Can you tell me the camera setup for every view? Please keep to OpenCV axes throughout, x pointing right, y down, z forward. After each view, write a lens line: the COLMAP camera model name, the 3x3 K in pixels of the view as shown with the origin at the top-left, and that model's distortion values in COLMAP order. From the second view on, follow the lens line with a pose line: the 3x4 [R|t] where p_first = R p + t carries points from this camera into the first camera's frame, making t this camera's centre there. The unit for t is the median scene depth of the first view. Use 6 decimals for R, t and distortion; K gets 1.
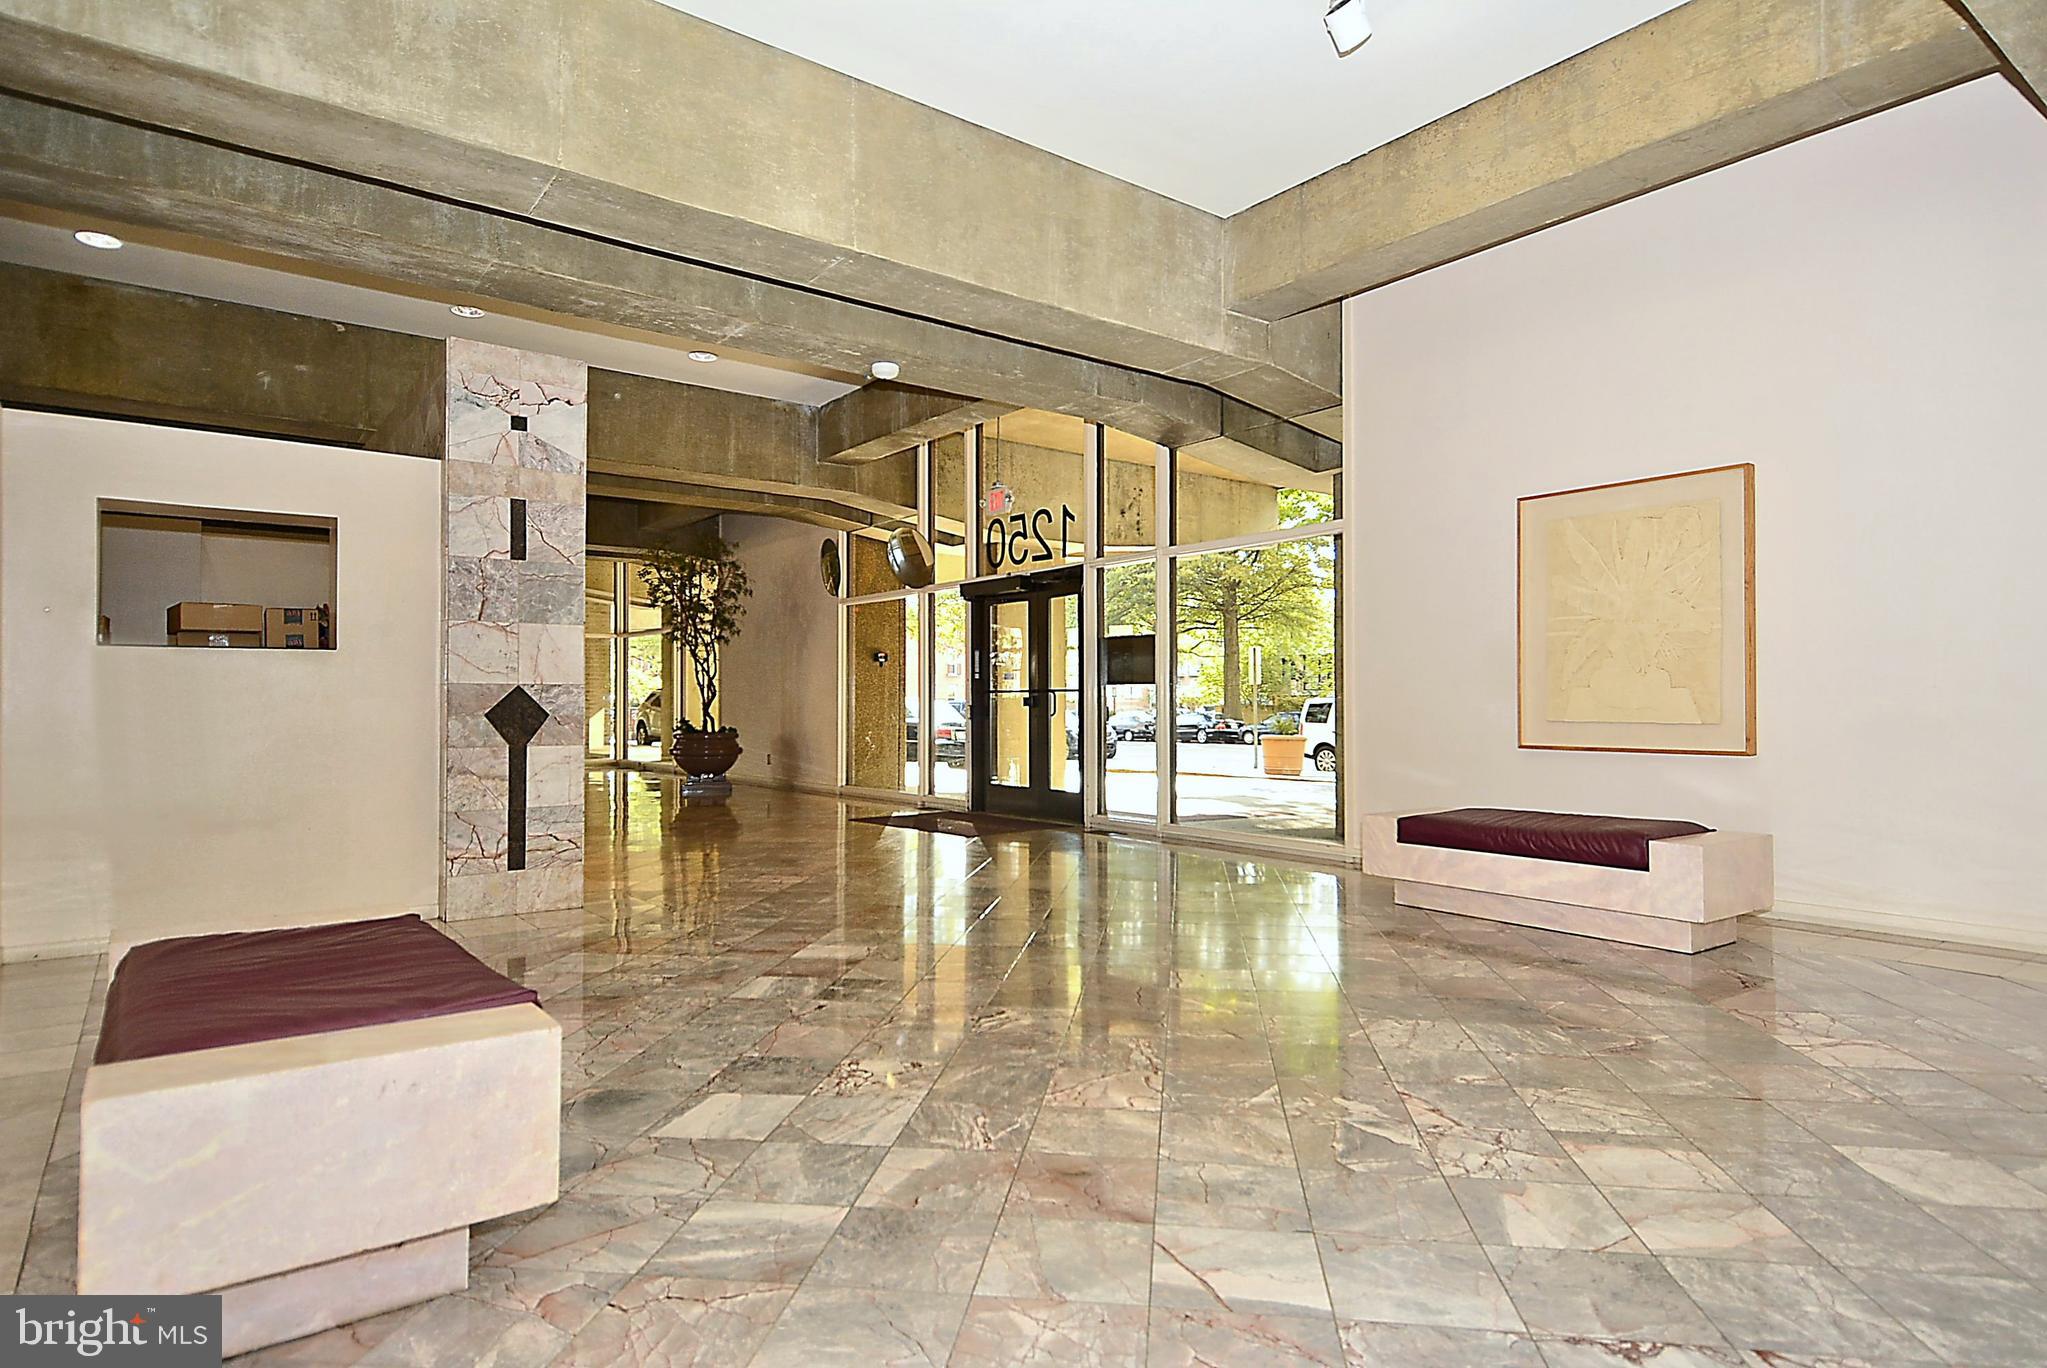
lens RADIAL K [[1130.2, 0, 1050.1], [0, 1130.2, 687.3], [0, 0, 1]] dist [-0.000722, -0.000082]
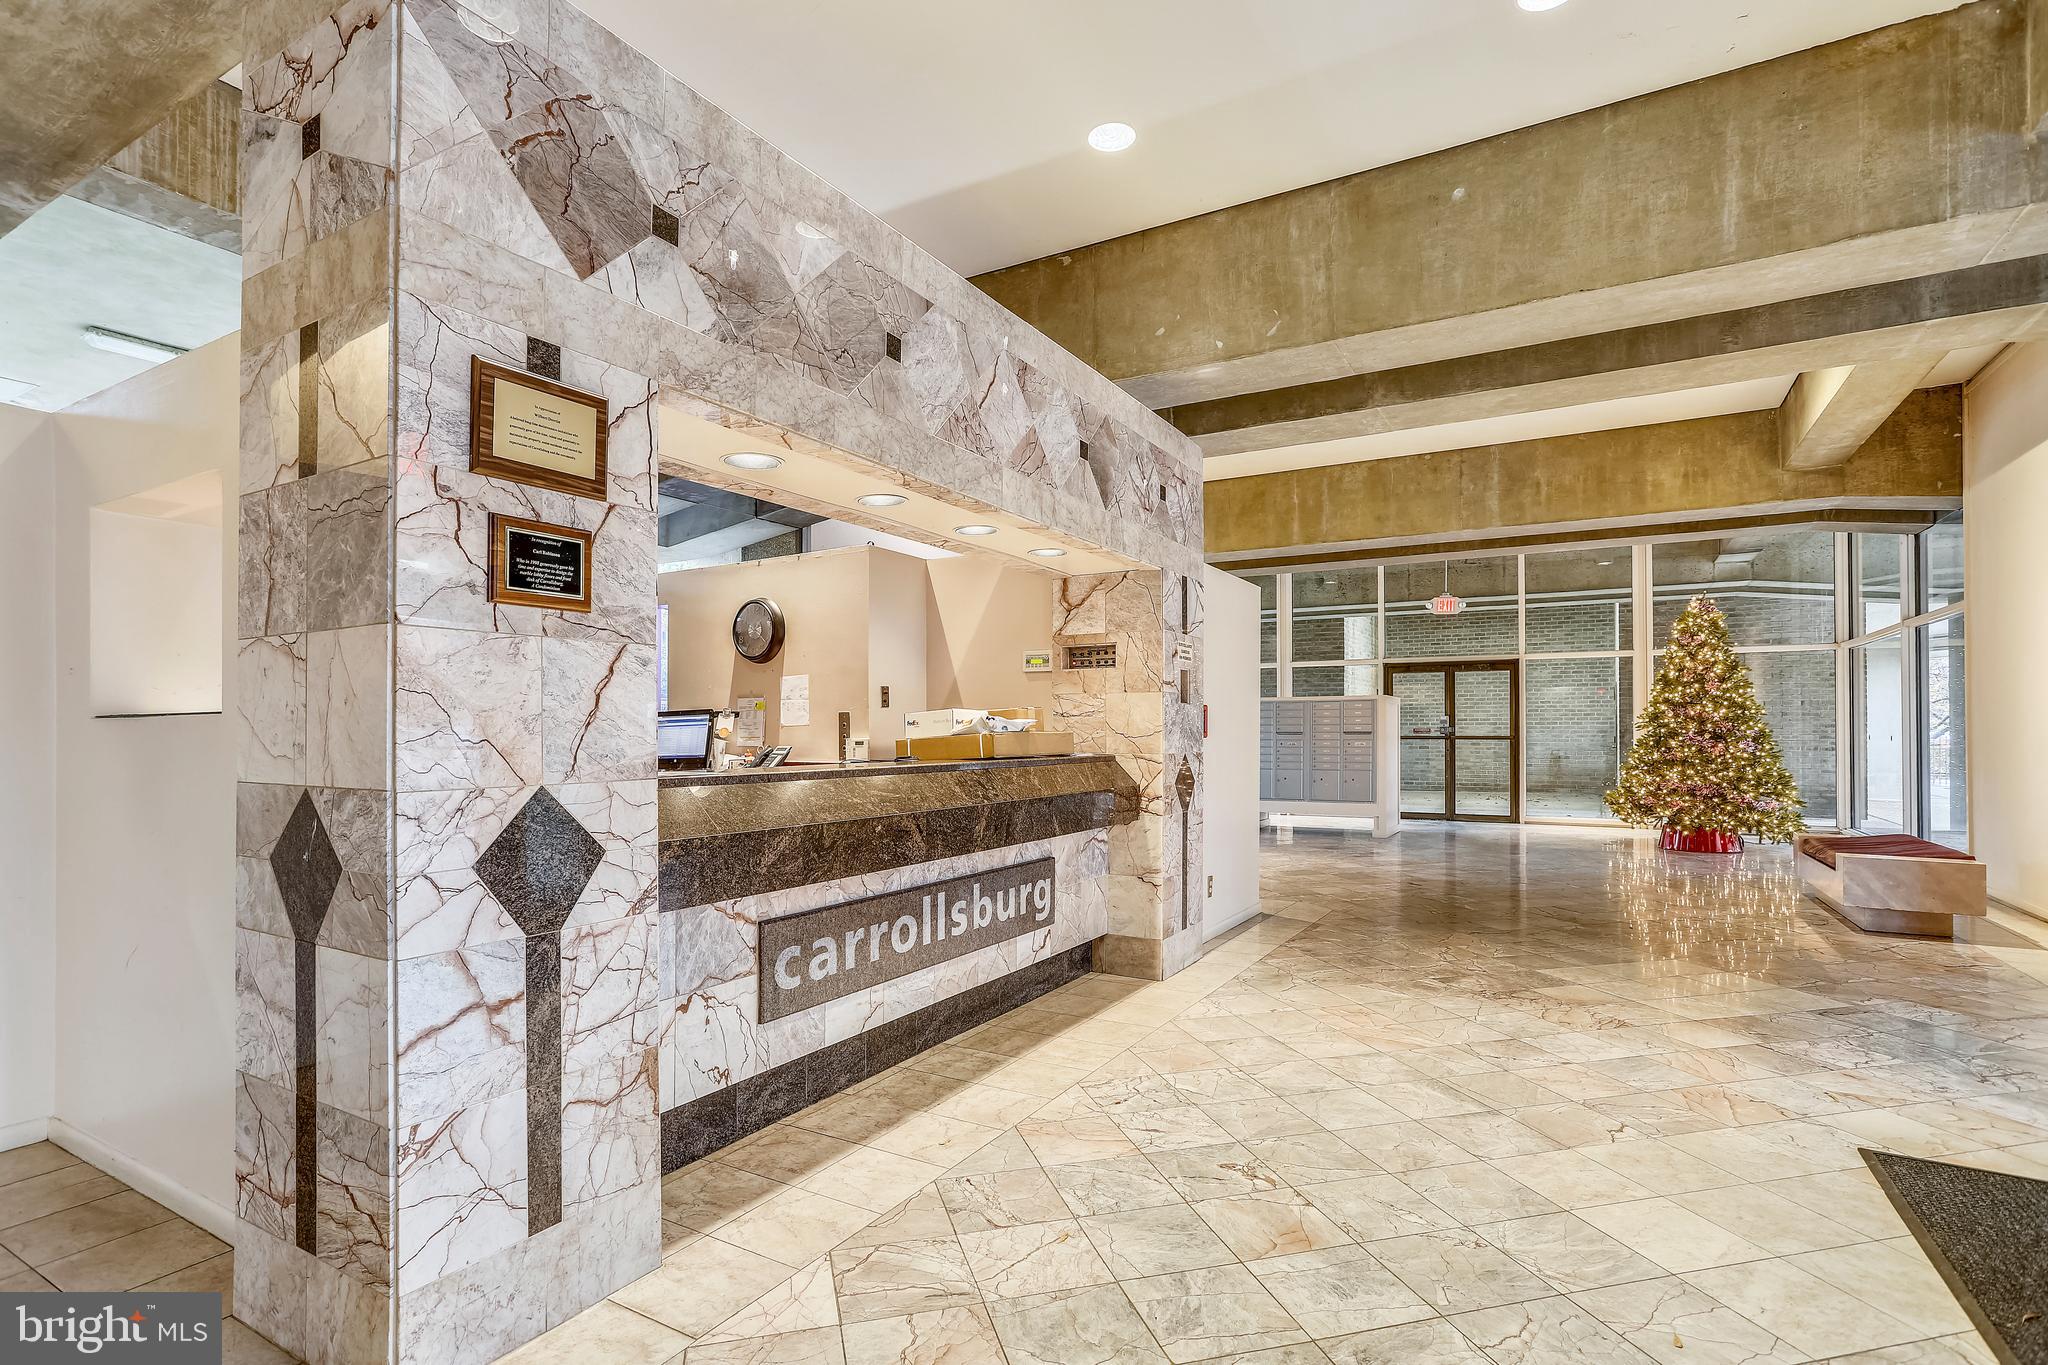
lens RADIAL K [[989.1, 0, 1022.4], [0, 989.1, 719.4], [0, 0, 1]] dist [0.002603, 0.000716]
pose [[0.370366, -0.003638, -0.928879, -0.029817], [0.008682, 0.999962, -0.000455, -0.013722], [0.928845, -0.007896, 0.370383, 0.637923]]
